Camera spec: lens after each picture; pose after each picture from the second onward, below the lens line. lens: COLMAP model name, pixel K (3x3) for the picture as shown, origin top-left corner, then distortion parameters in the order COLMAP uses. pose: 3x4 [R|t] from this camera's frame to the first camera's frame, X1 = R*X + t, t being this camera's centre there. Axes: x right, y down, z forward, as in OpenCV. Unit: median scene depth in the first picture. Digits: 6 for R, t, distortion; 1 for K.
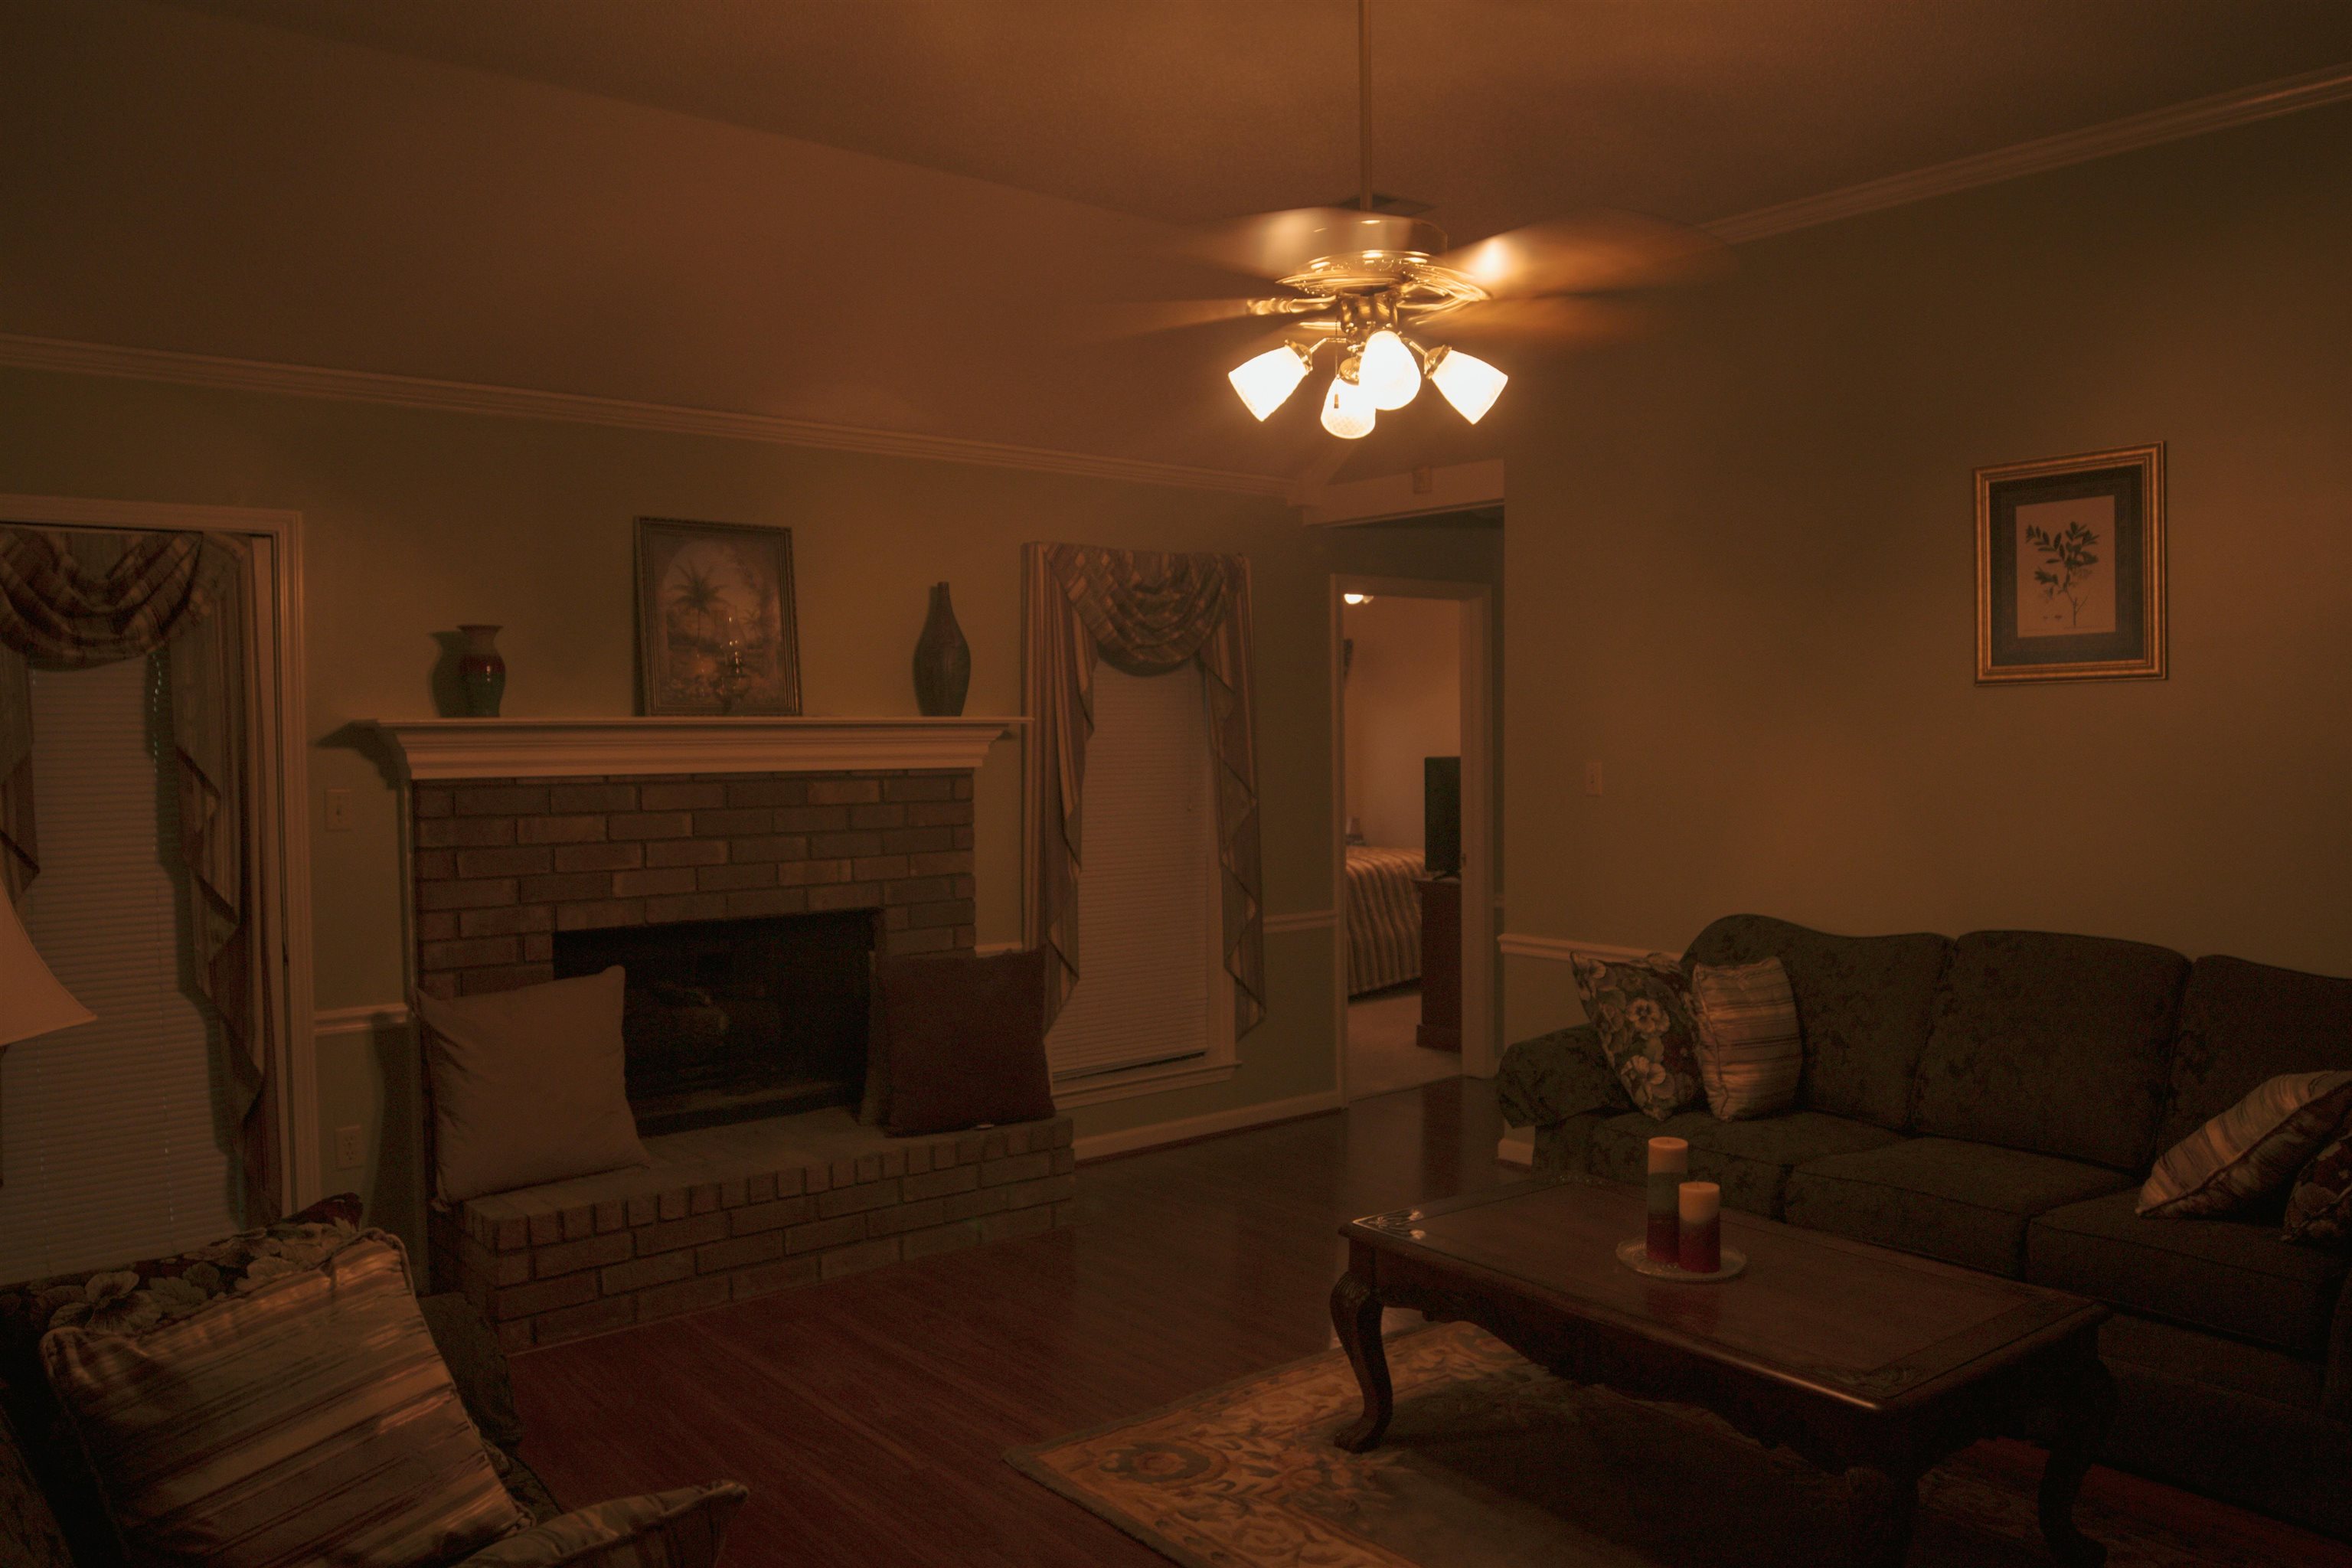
lens RADIAL K [[1748.2, 0, 1176.0], [0, 1748.2, 784.0], [0, 0, 1]] dist [-0.043787, 0.027854]
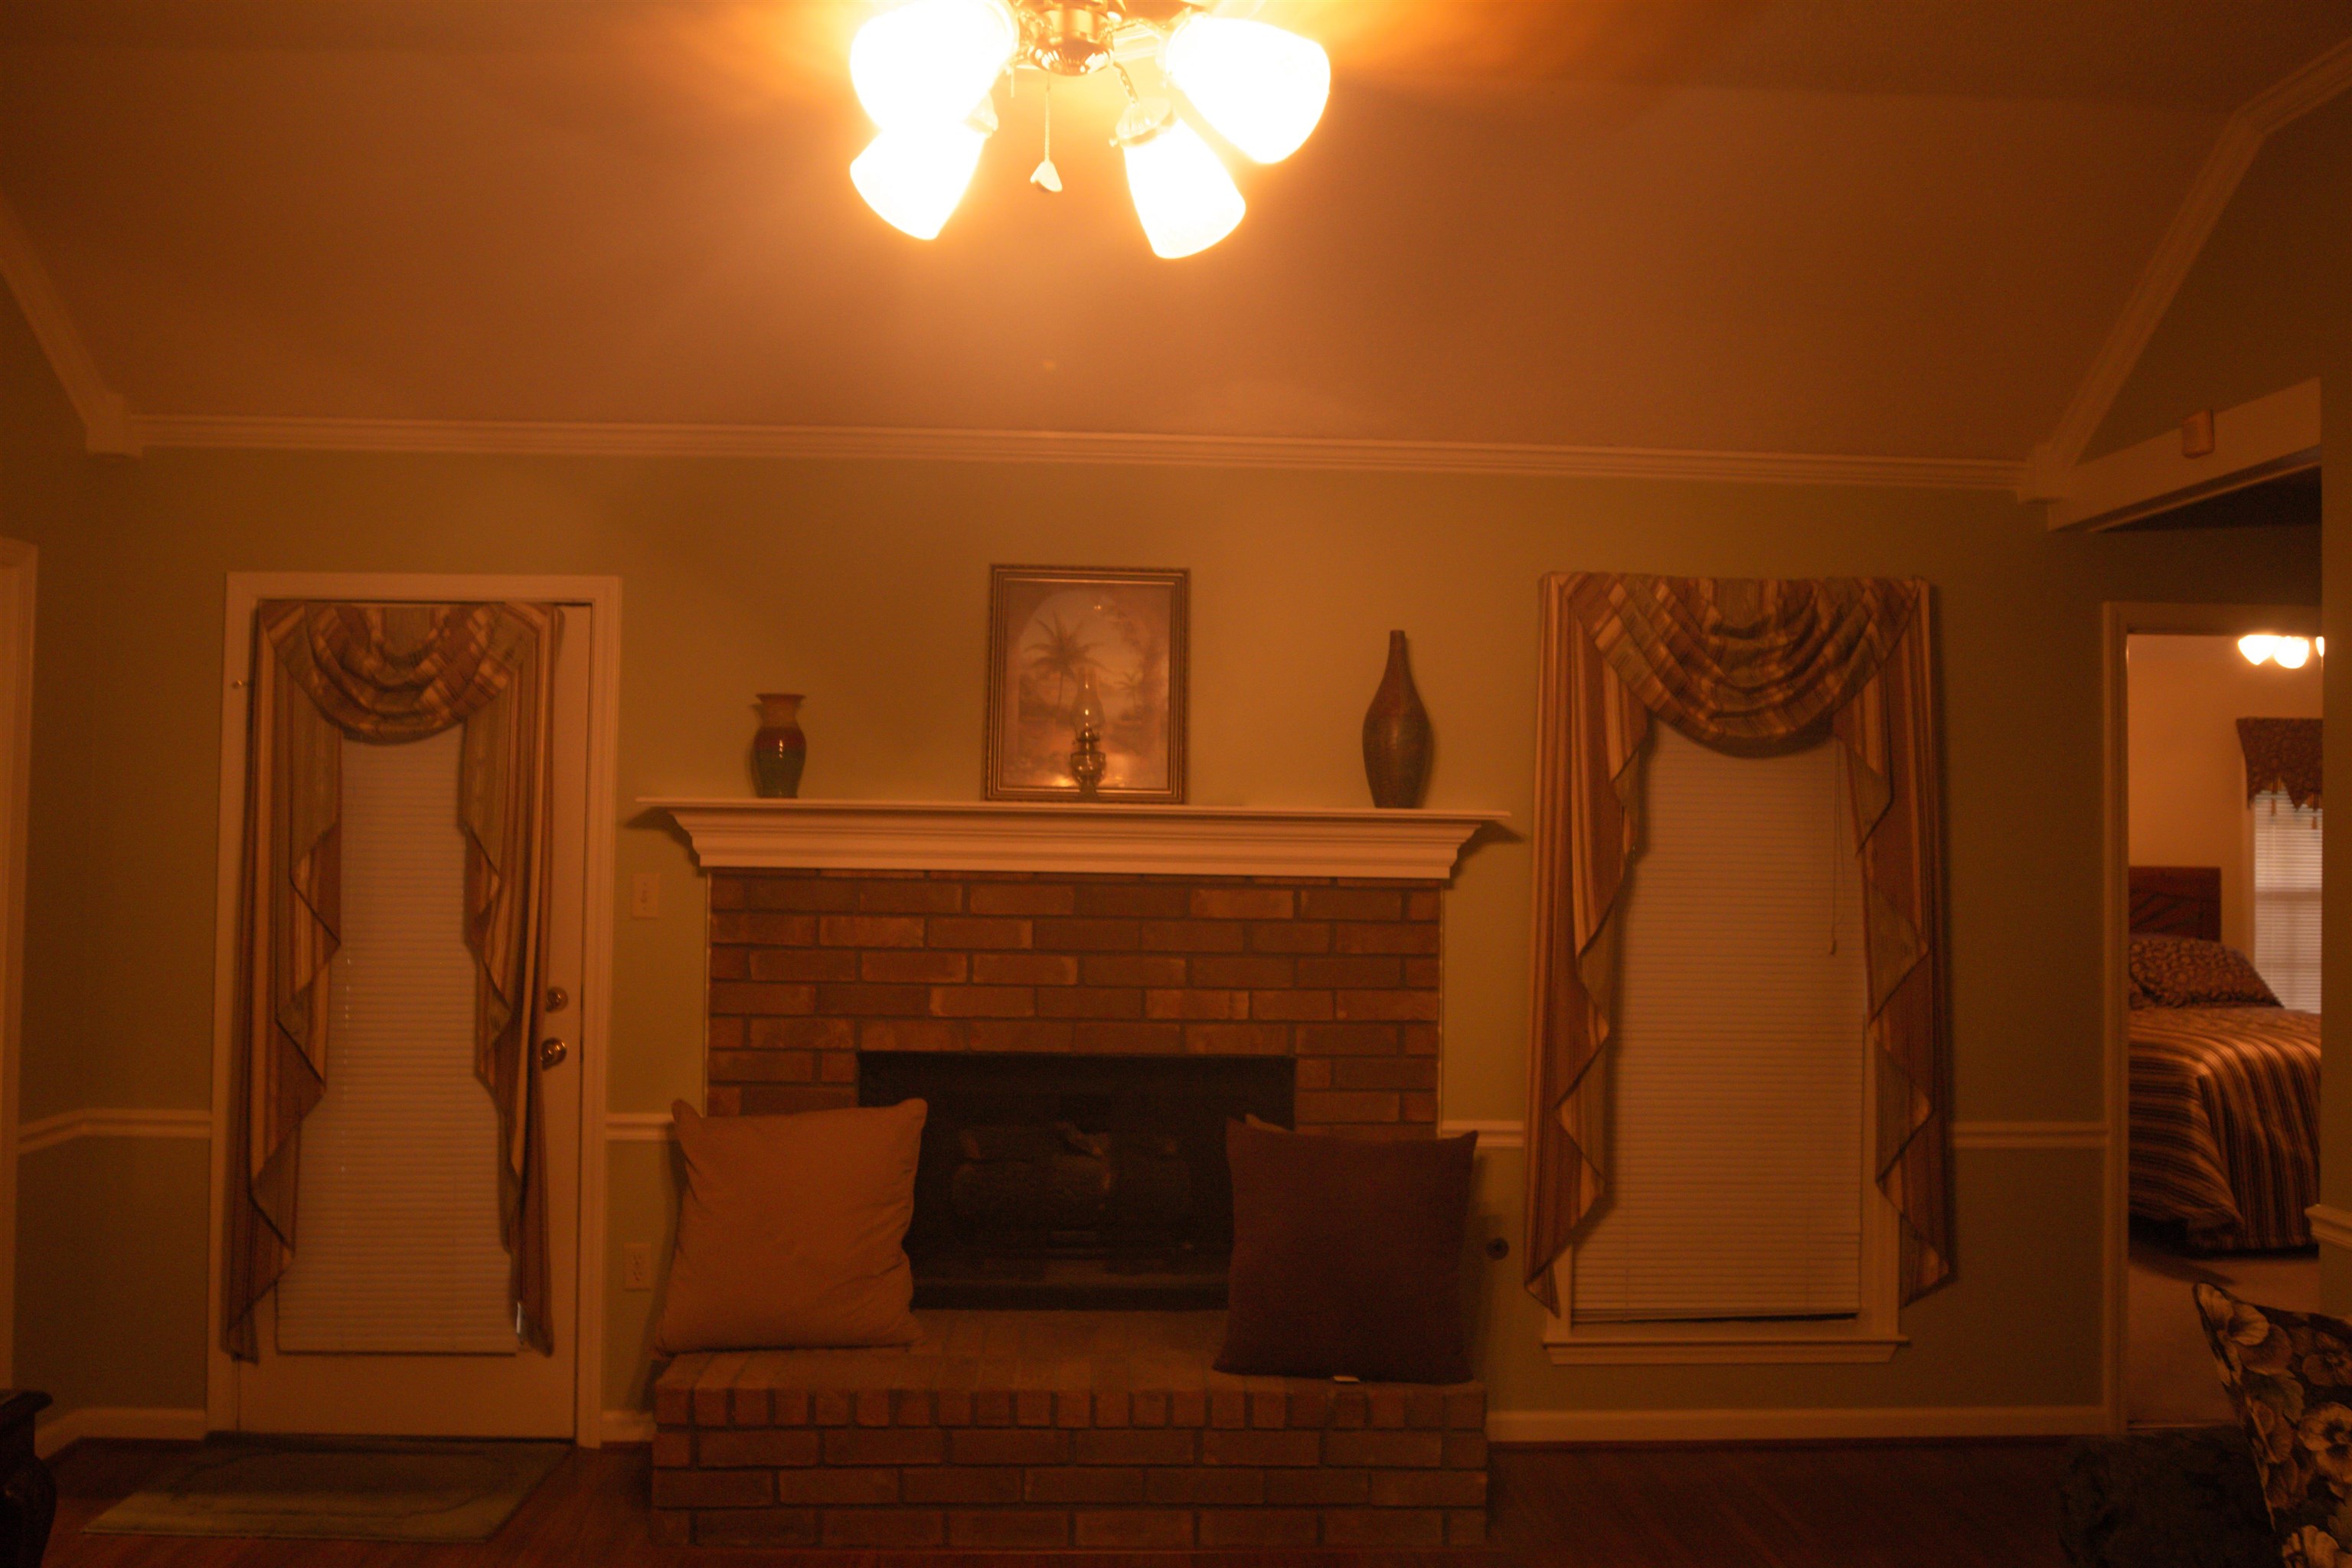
lens RADIAL K [[1748.2, 0, 1176.0], [0, 1748.2, 784.0], [0, 0, 1]] dist [-0.043787, 0.027854]
pose [[0.798074, 0.004150, -0.602545, 0.273089], [-0.040183, 0.998117, -0.046348, -0.012023], [0.601218, 0.061201, 0.796738, 0.386935]]
